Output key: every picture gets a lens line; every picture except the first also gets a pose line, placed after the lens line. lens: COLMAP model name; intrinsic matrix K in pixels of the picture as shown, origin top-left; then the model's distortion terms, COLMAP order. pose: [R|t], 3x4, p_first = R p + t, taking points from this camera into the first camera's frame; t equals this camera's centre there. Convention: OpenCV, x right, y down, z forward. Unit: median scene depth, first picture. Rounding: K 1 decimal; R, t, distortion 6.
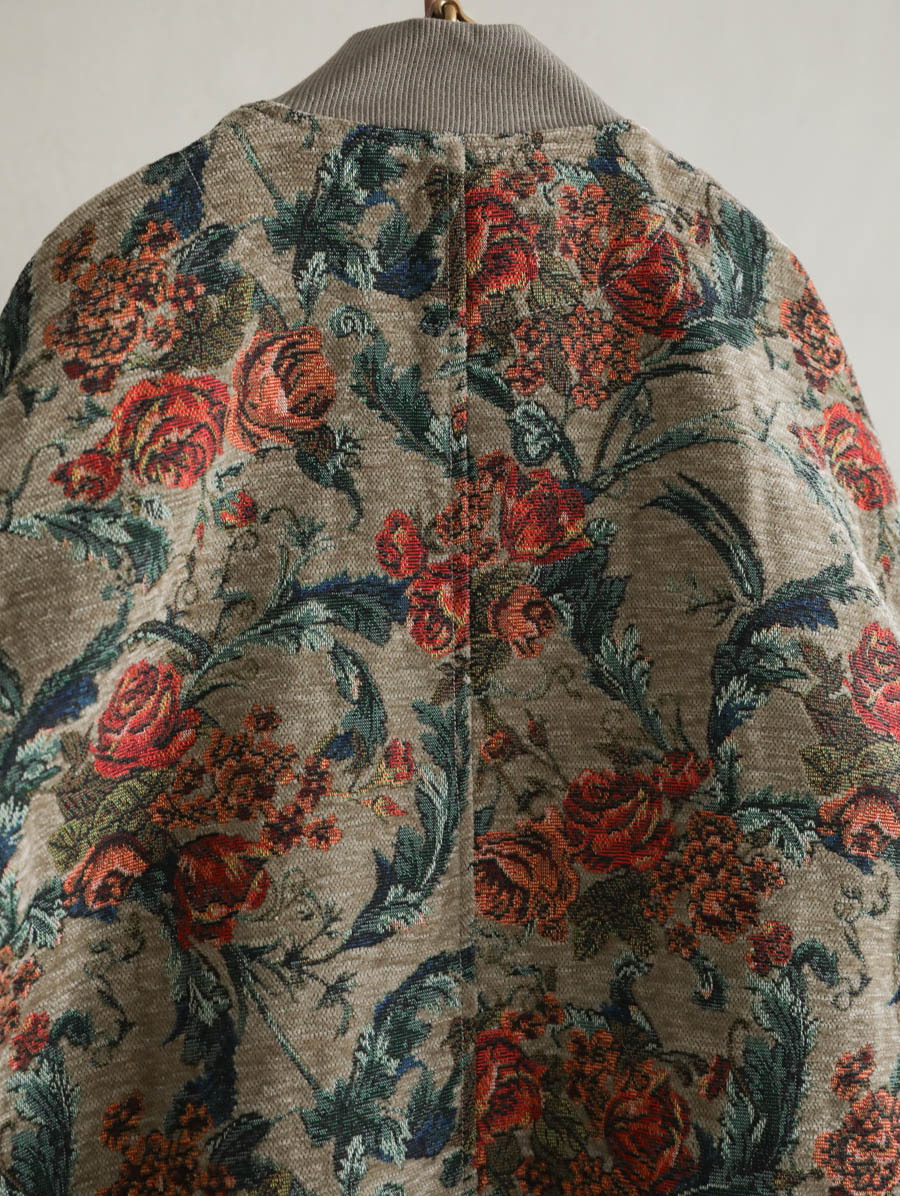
lens RADIAL K [[1757.5, 0, 450.0], [0, 1757.5, 598.0], [0, 0, 1]] dist [0.038515, 0.008691]
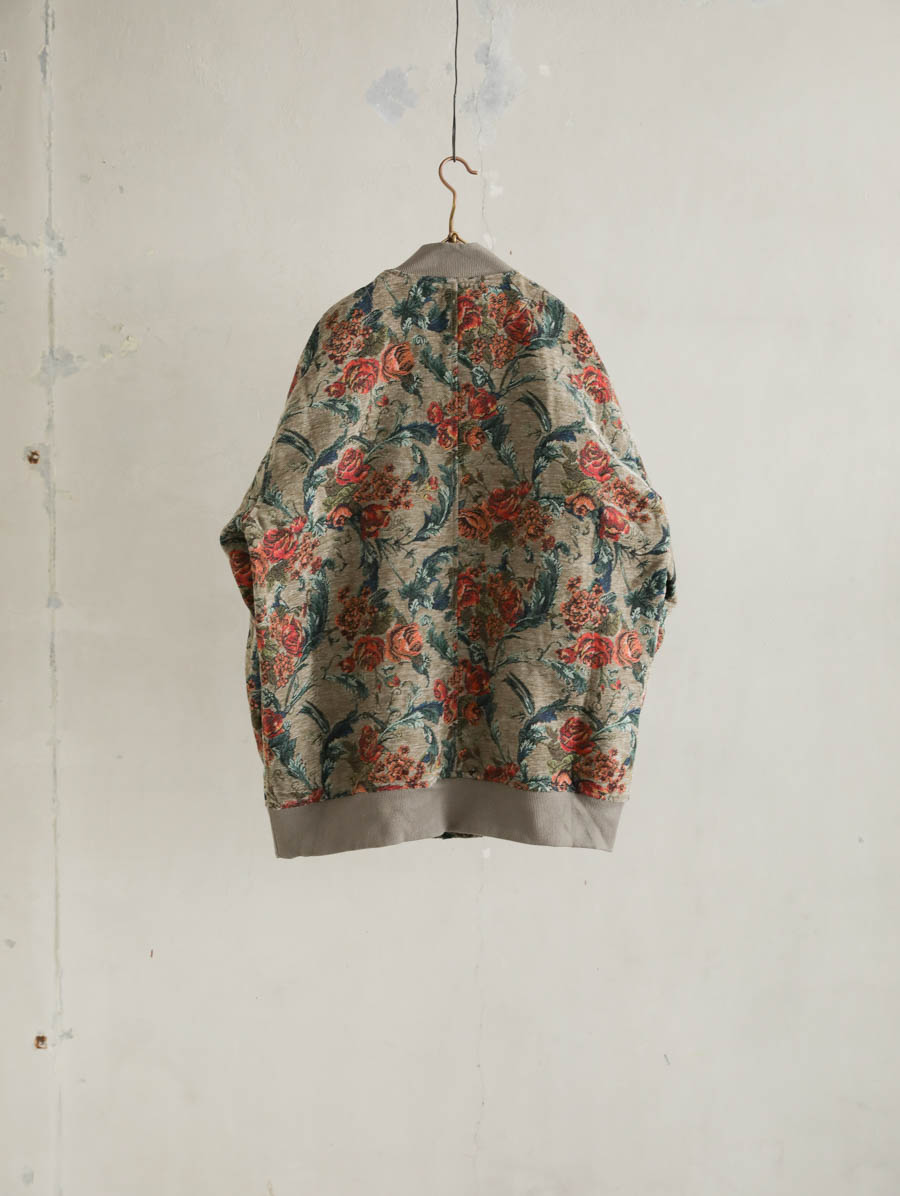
lens RADIAL K [[1757.5, 0, 450.0], [0, 1757.5, 598.0], [0, 0, 1]] dist [0.038515, 0.008691]
pose [[0.991206, 0.023874, -0.130156, 0.409999], [-0.016455, 0.998194, 0.057780, 0.115855], [0.131301, -0.055130, 0.989808, -2.077148]]
